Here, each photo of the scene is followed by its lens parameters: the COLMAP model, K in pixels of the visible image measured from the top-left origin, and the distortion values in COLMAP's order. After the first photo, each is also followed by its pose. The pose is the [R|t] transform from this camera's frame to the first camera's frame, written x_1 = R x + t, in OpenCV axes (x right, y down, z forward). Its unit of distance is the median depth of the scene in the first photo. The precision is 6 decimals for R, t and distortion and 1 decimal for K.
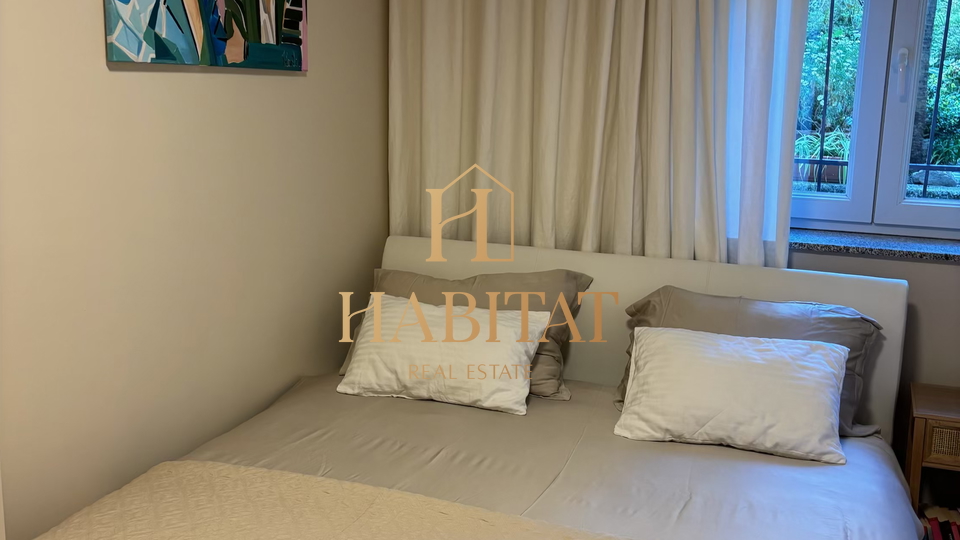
lens RADIAL K [[993.8, 0, 474.3], [0, 993.8, 269.7], [0, 0, 1]] dist [0.135162, -0.390541]
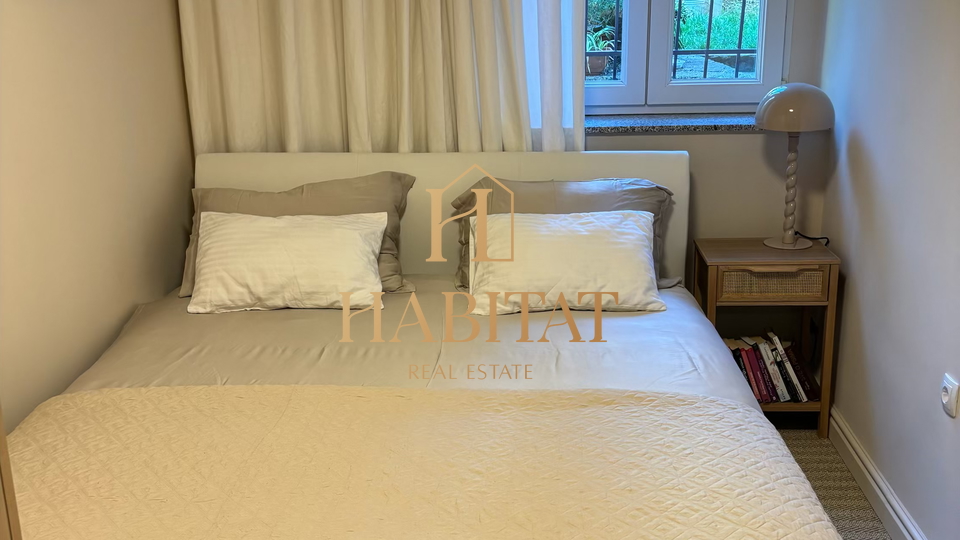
lens RADIAL K [[993.4, 0, 480.4], [0, 993.4, 289.5], [0, 0, 1]] dist [0.190155, -0.570814]
pose [[0.951865, -0.126817, 0.279051, -0.138206], [0.097271, 0.988315, 0.117352, 0.009837], [-0.290673, -0.084559, 0.953079, -0.042848]]
